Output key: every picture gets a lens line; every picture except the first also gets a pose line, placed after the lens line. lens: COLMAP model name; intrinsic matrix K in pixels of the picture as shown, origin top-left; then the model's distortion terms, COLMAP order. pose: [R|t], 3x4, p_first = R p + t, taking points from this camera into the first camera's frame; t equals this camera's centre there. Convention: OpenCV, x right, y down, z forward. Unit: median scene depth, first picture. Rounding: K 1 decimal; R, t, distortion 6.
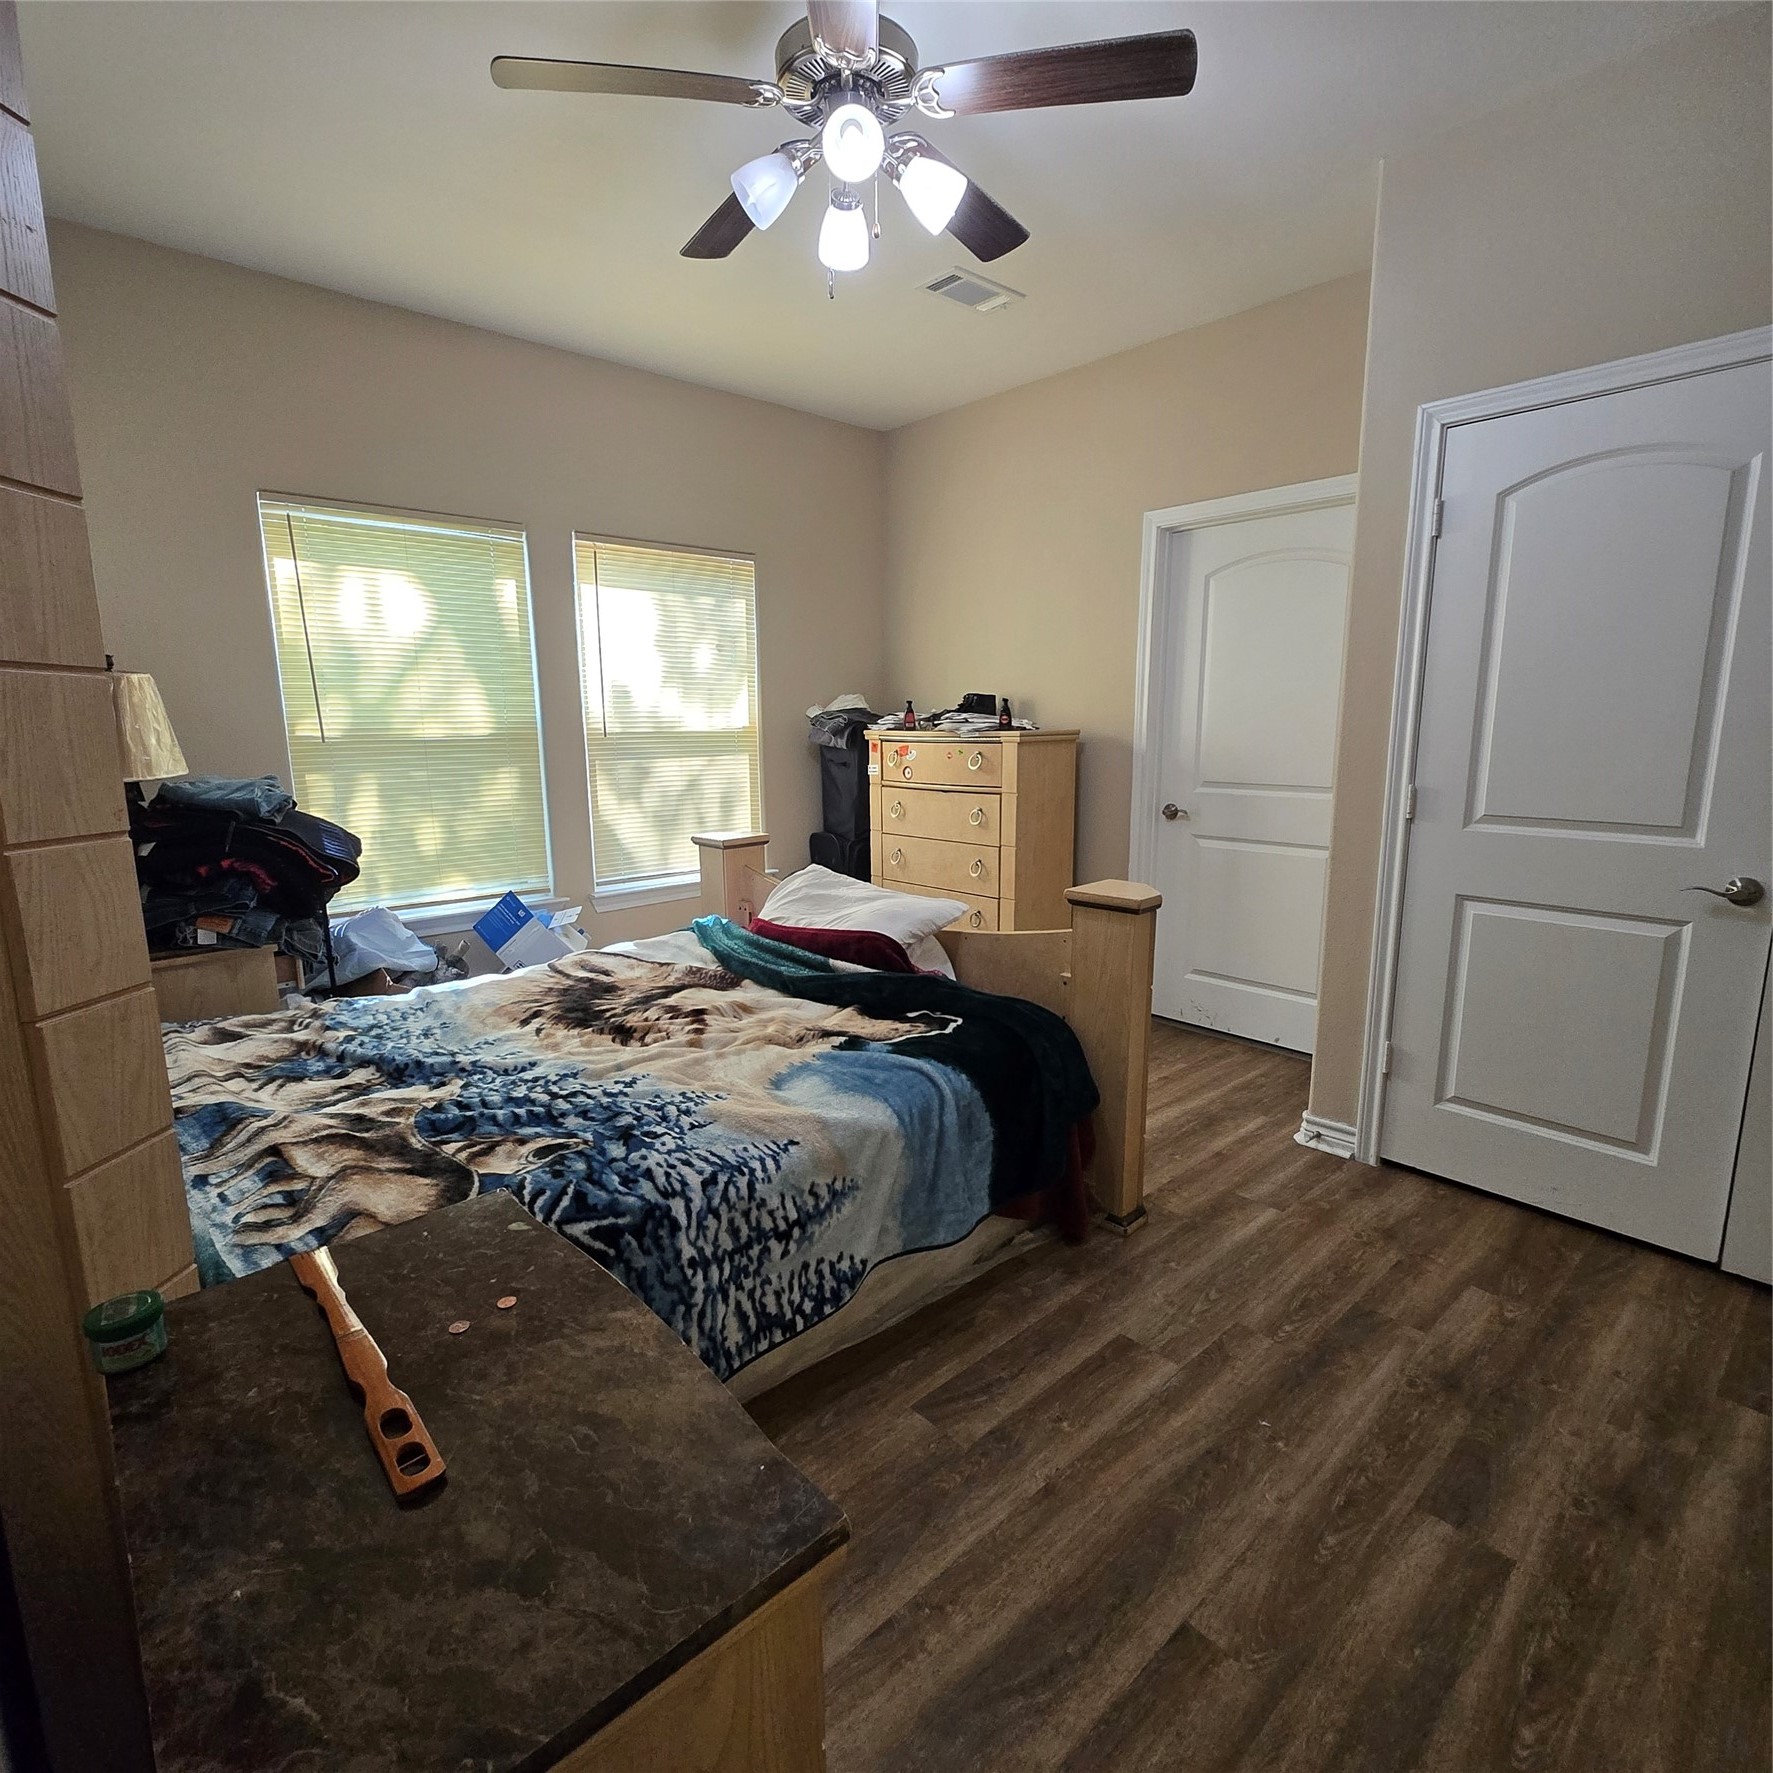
lens RADIAL K [[941.0, 0, 886.2], [0, 941.0, 885.7], [0, 0, 1]] dist [0.000633, 0.003340]
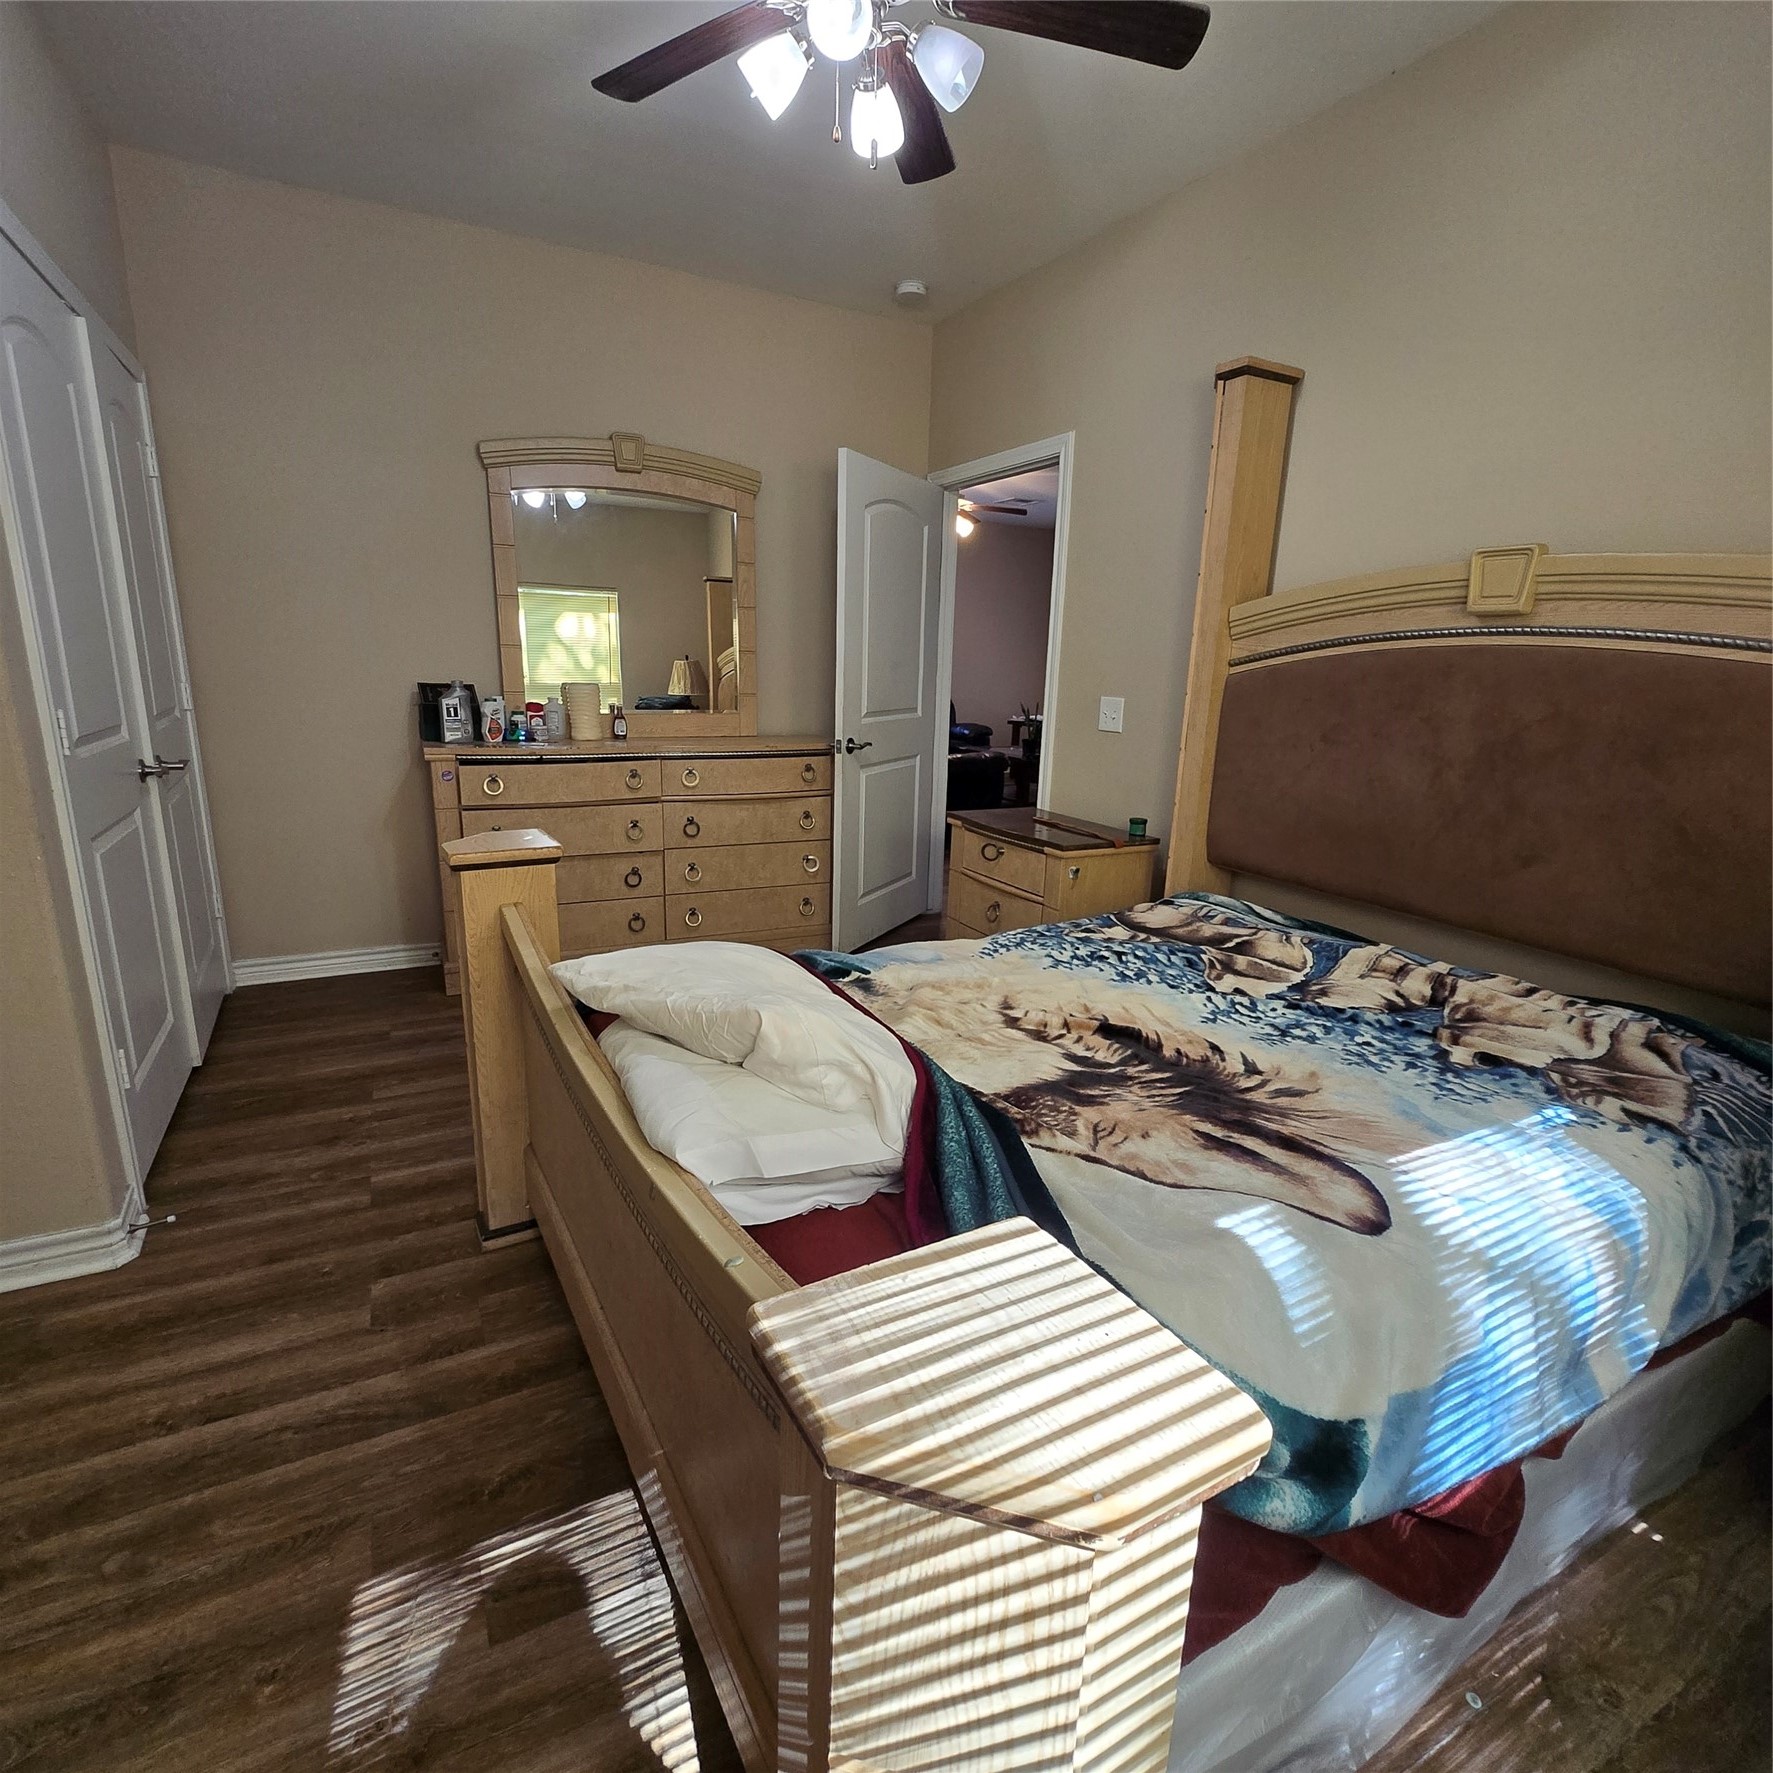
lens RADIAL K [[941.0, 0, 888.0], [0, 941.0, 885.7], [0, 0, 1]] dist [0.000633, 0.003340]
pose [[-0.971796, -0.076687, 0.223004, -0.273066], [0.020261, 0.915000, 0.402945, -0.293591], [-0.234949, 0.396099, -0.887640, 1.726337]]
